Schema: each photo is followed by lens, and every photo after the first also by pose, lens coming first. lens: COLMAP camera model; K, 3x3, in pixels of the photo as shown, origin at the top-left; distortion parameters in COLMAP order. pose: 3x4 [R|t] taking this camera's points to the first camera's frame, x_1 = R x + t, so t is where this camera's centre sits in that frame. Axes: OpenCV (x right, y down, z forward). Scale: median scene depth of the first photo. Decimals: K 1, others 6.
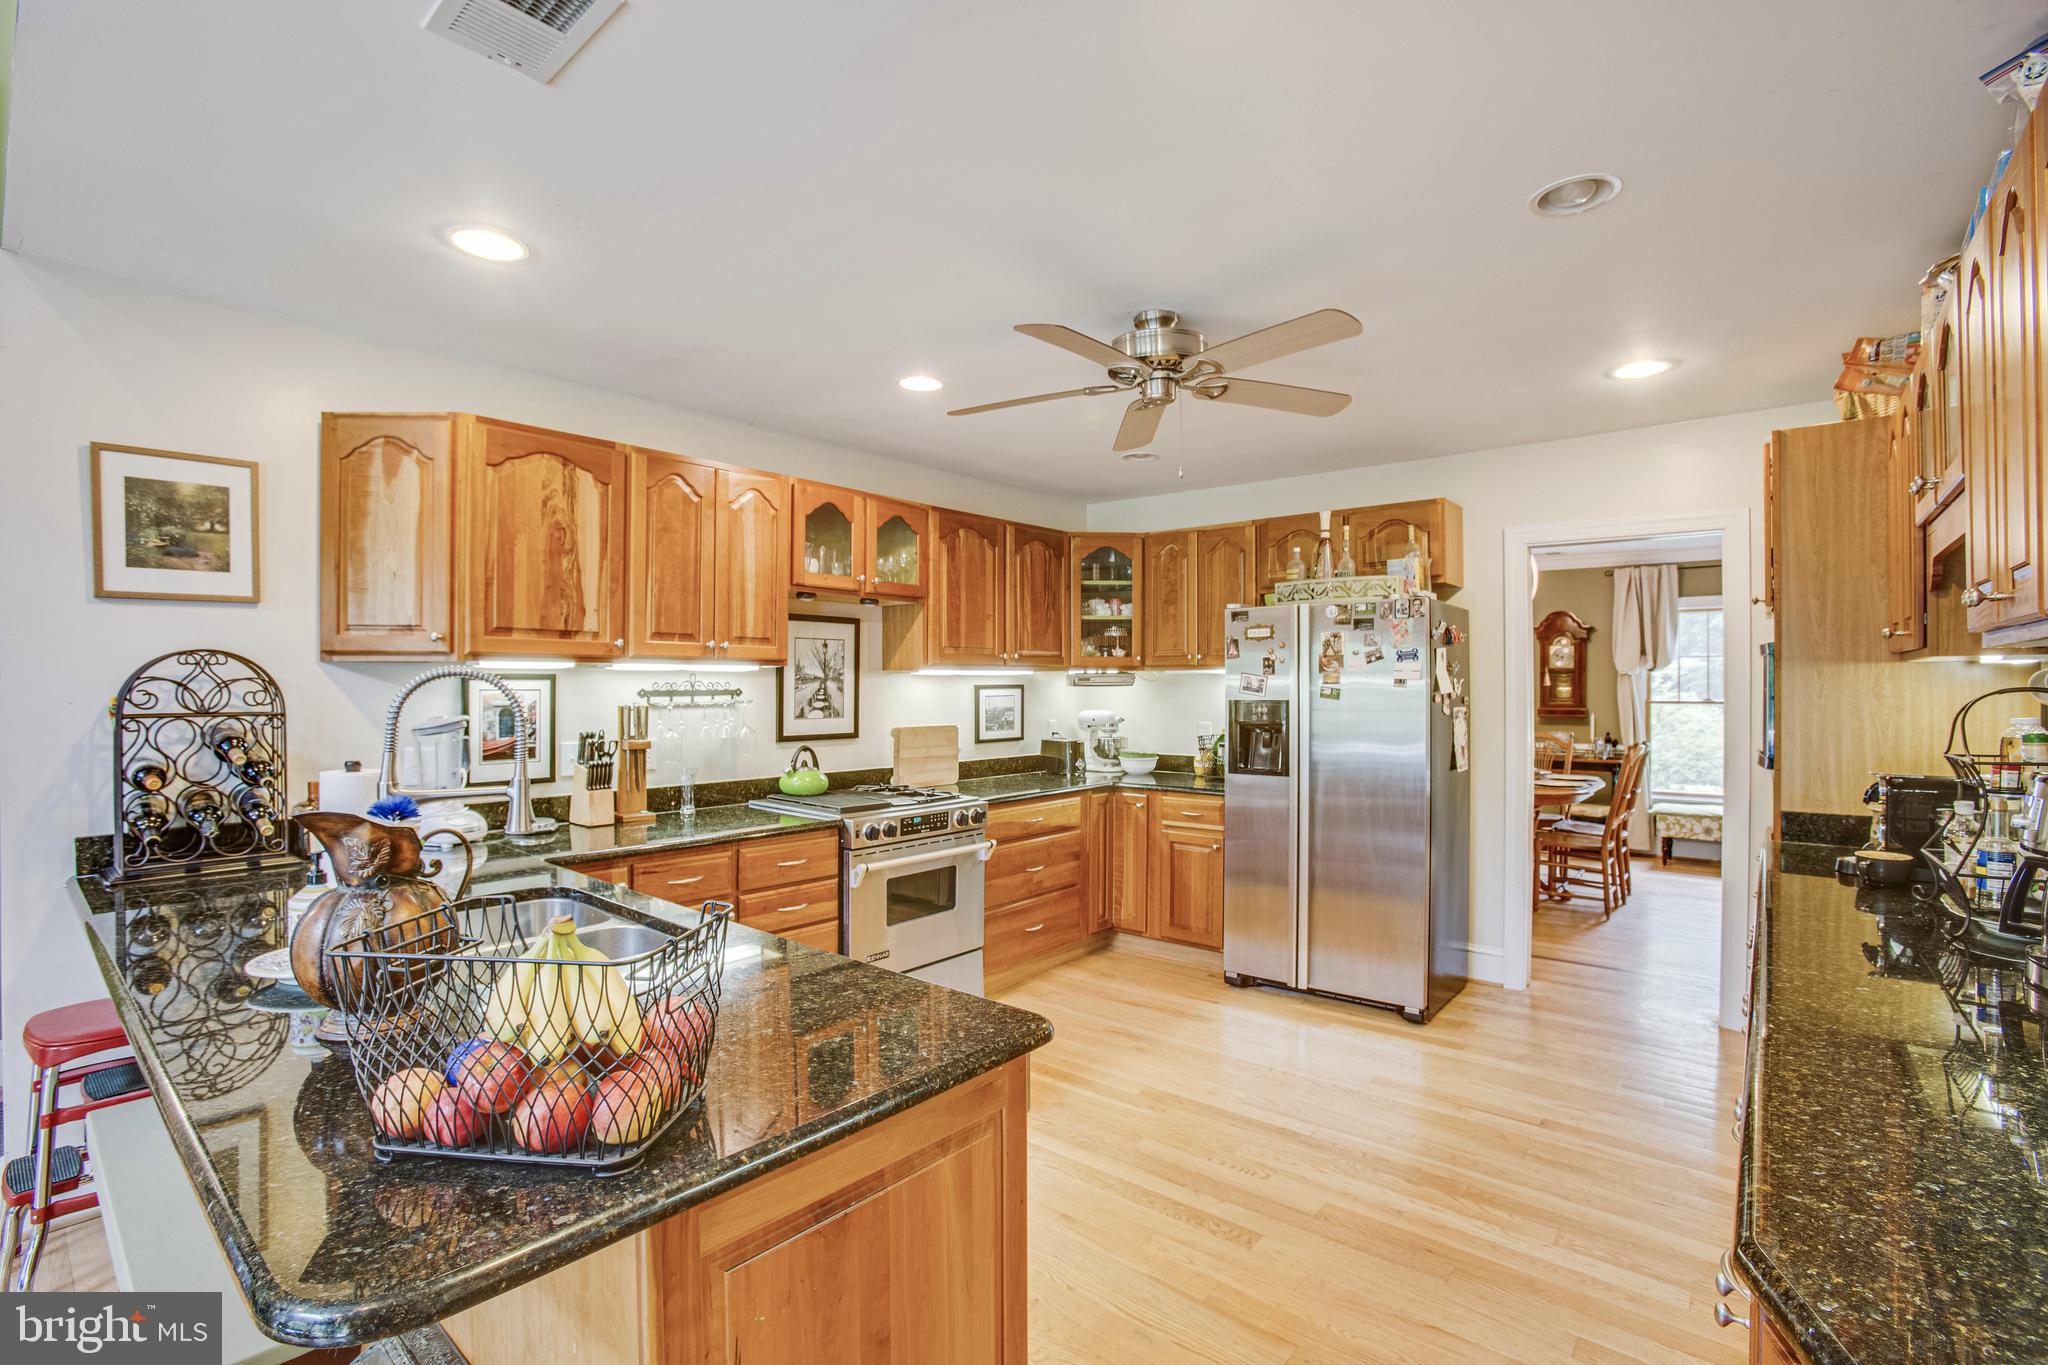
lens RADIAL K [[942.4, 0, 1012.2], [0, 942.4, 689.6], [0, 0, 1]] dist [-0.090306, 0.037270]
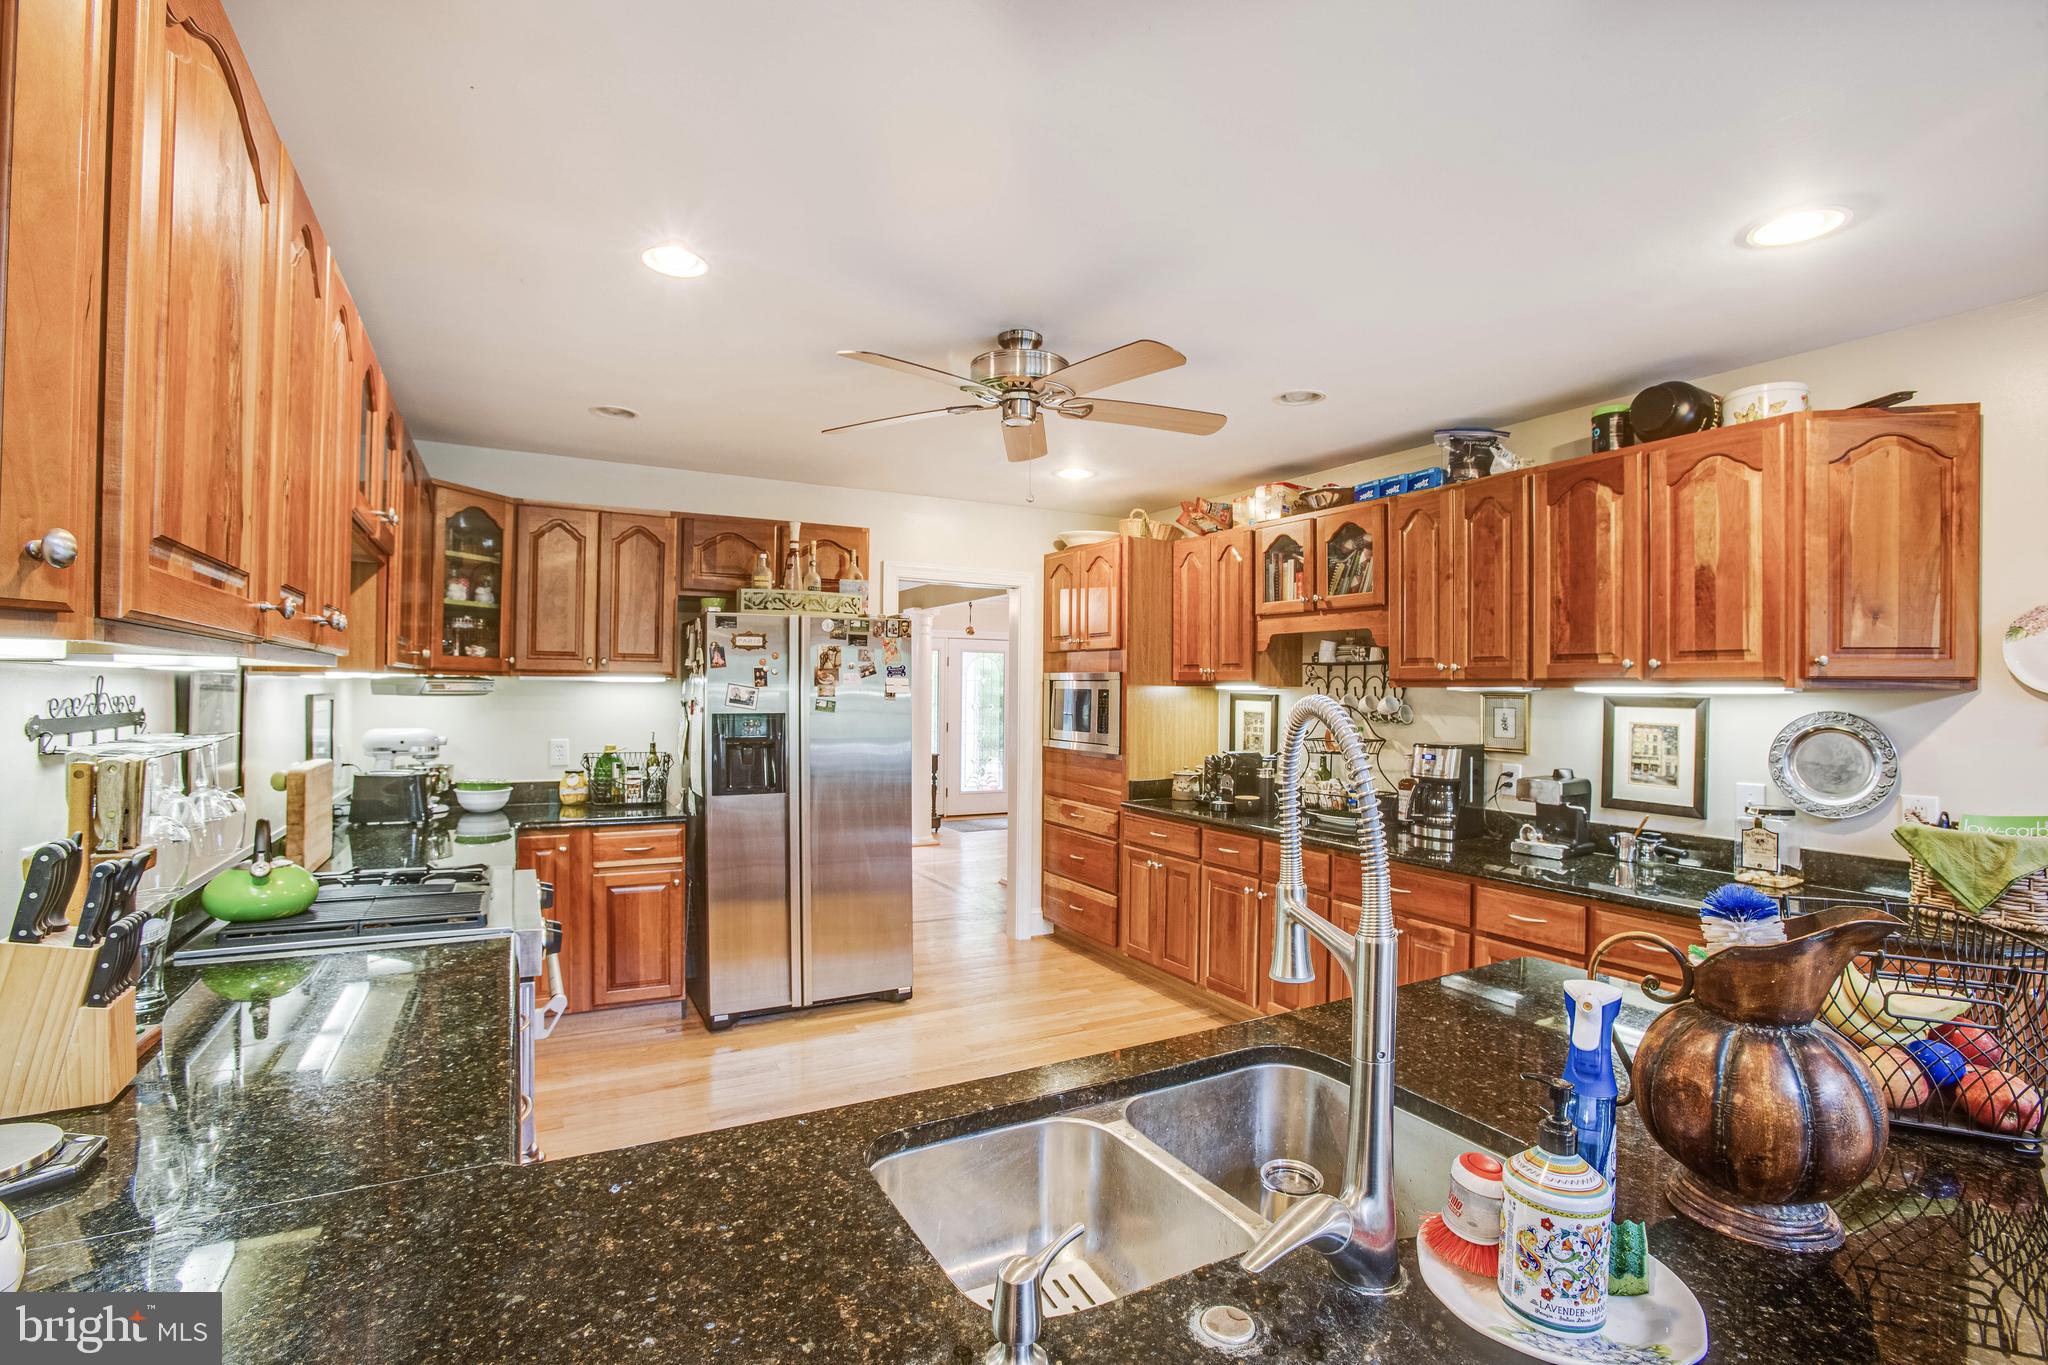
lens RADIAL K [[942.4, 0, 1012.2], [0, 942.4, 689.6], [0, 0, 1]] dist [-0.090306, 0.037270]
pose [[0.354888, 0.003531, 0.934902, -0.520082], [-0.007054, 0.999975, -0.001099, -0.013487], [-0.934882, -0.006205, 0.354904, 0.431833]]
